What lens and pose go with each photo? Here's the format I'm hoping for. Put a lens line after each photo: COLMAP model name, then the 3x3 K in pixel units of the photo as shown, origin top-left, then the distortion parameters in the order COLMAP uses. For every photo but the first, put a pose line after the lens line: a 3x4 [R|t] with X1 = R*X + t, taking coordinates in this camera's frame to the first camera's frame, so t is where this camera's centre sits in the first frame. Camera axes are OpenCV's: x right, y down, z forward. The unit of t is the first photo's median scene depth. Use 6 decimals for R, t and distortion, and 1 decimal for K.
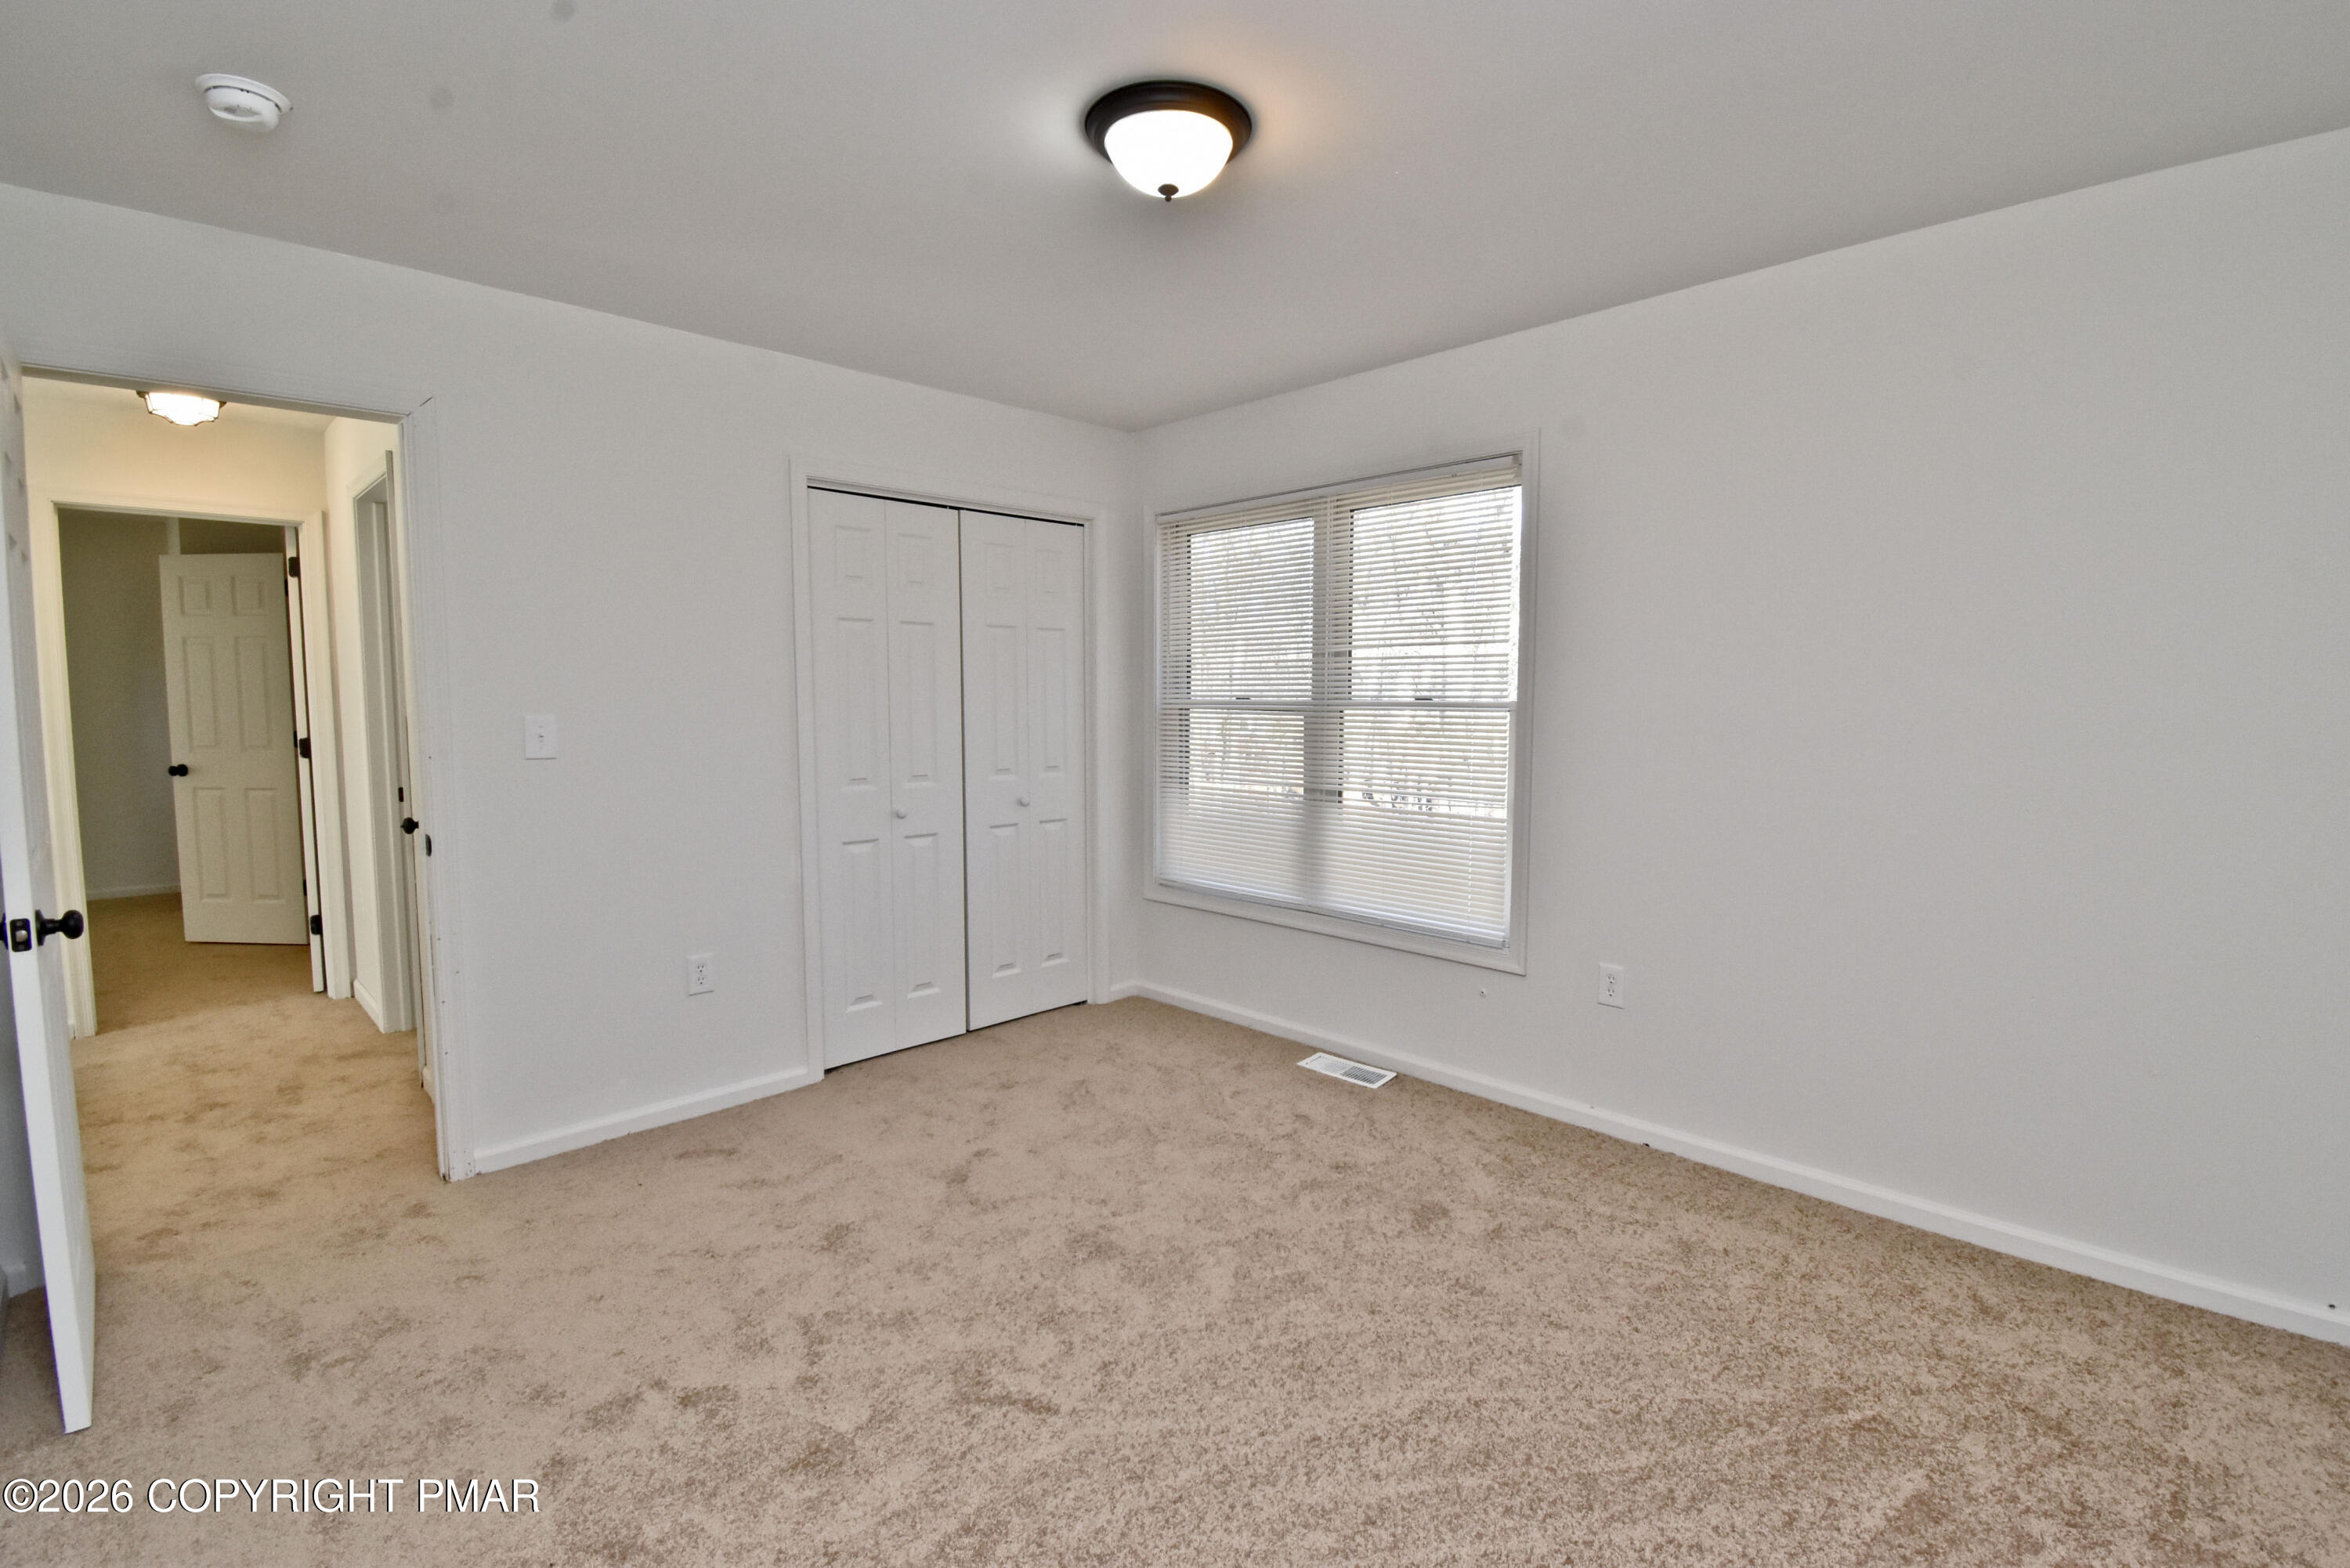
lens RADIAL K [[1066.8, 0, 1177.0], [0, 1066.8, 778.8], [0, 0, 1]] dist [0.000788, -0.012917]
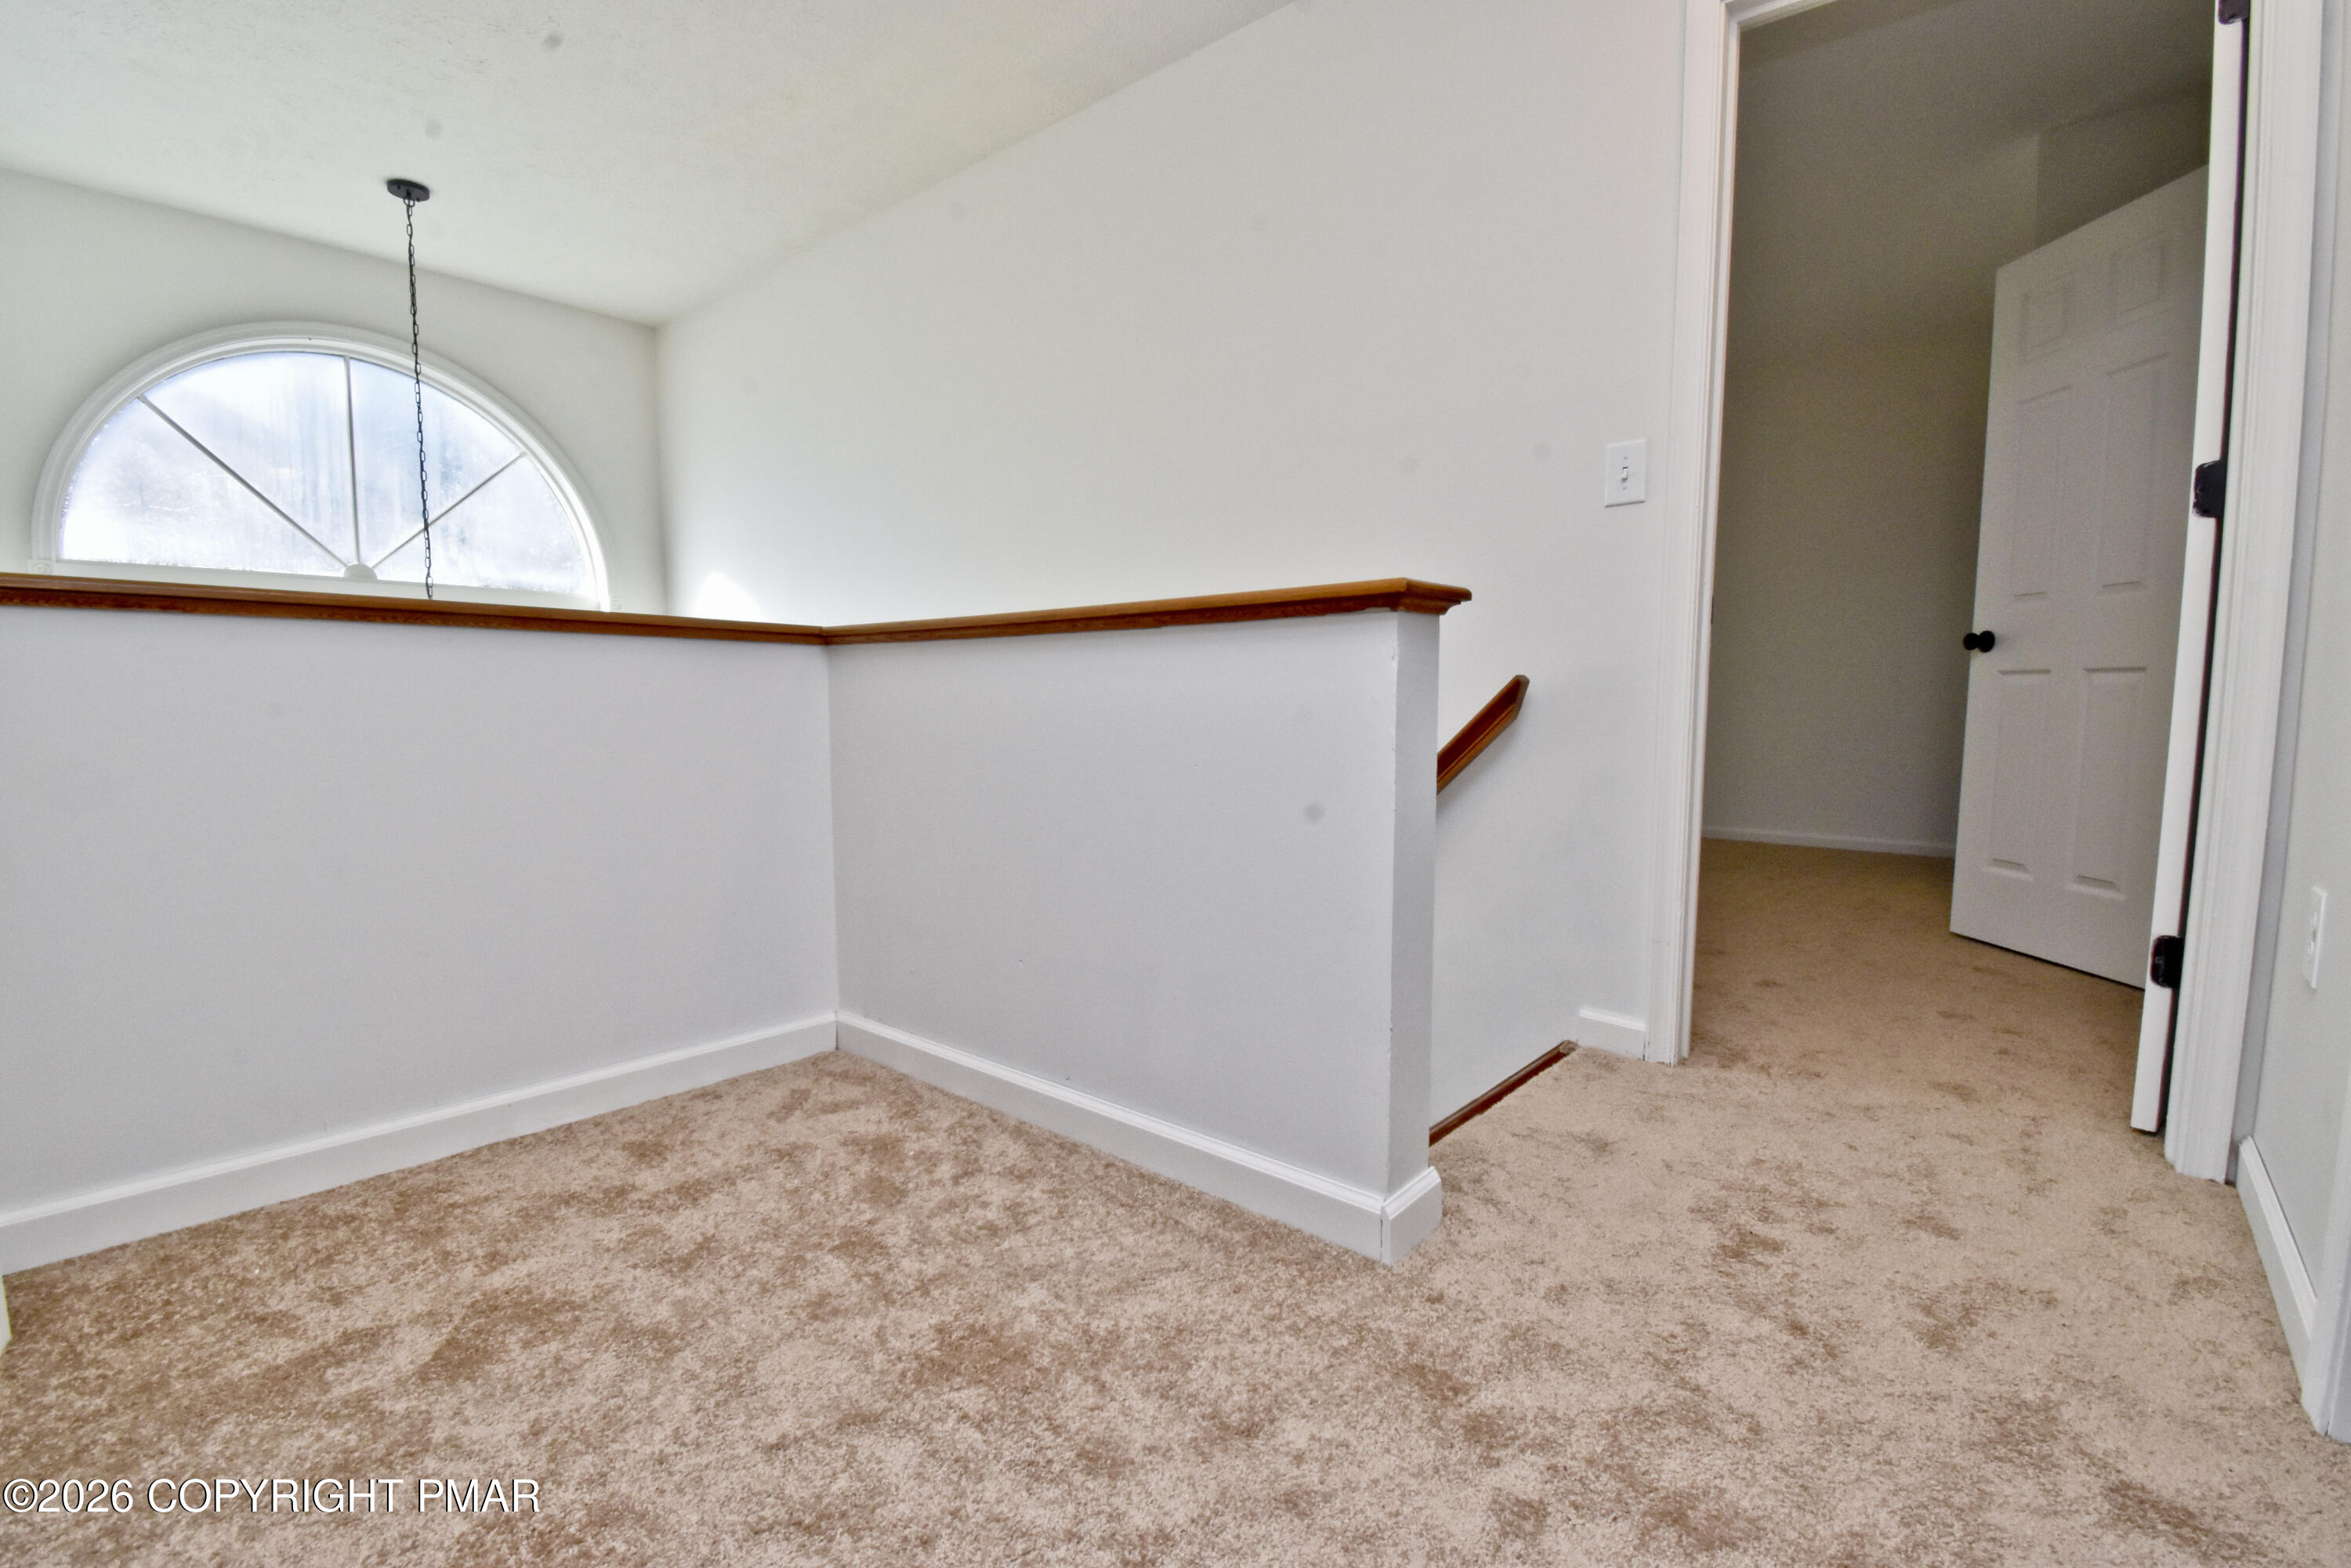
lens RADIAL K [[1104.1, 0, 1162.7], [0, 1104.1, 803.0], [0, 0, 1]] dist [-0.000978, -0.015119]
pose [[0.105834, 0.093890, -0.989941, -0.573030], [-0.087467, 0.992553, 0.084786, 0.099937], [0.990529, 0.077614, 0.113258, 0.729374]]
